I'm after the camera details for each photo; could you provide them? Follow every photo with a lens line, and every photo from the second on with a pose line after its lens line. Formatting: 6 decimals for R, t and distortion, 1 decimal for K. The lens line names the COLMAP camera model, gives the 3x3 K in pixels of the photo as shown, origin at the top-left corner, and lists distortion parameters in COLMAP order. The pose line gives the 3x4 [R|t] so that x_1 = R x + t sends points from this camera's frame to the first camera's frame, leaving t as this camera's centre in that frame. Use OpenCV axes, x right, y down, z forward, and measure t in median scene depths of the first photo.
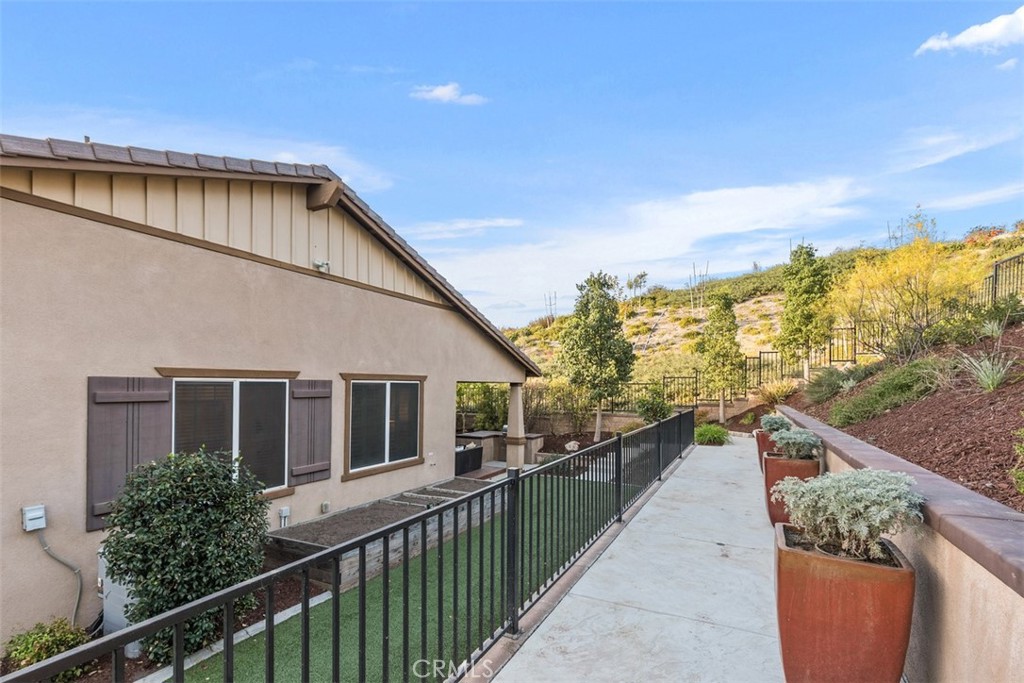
lens RADIAL K [[465.1, 0, 518.9], [0, 465.1, 378.8], [0, 0, 1]] dist [0.005677, -0.001025]
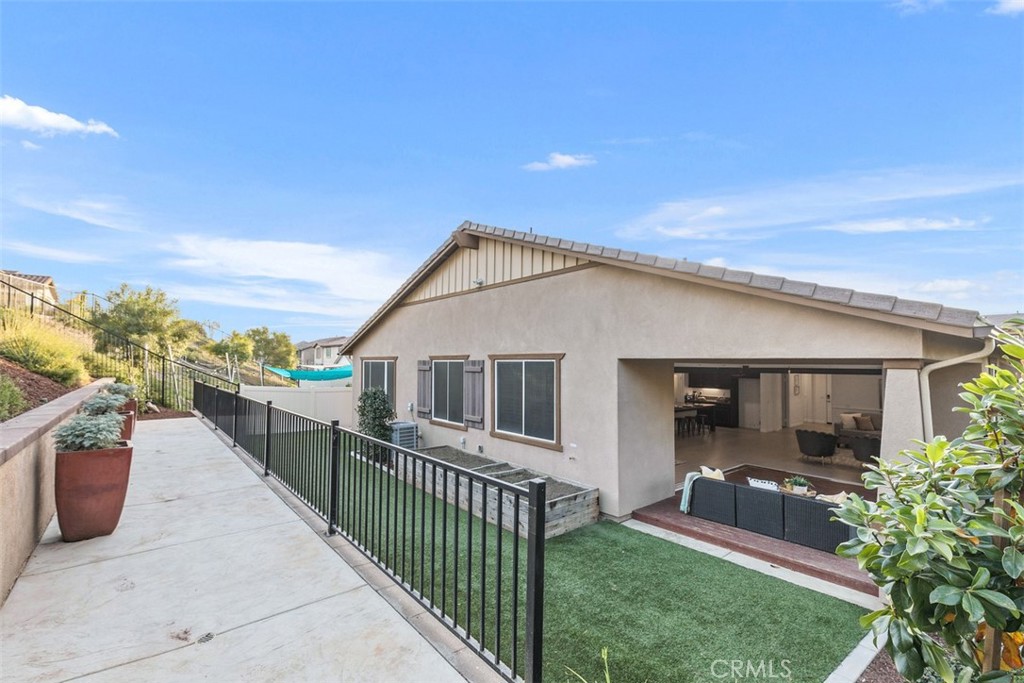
lens RADIAL K [[465.1, 0, 505.0], [0, 465.1, 339.1], [0, 0, 1]] dist [0.005677, -0.001025]
pose [[-0.430973, -0.048809, -0.901044, 0.803313], [0.009416, 0.998238, -0.058577, 0.021228], [0.902316, -0.033729, -0.429754, 1.583579]]
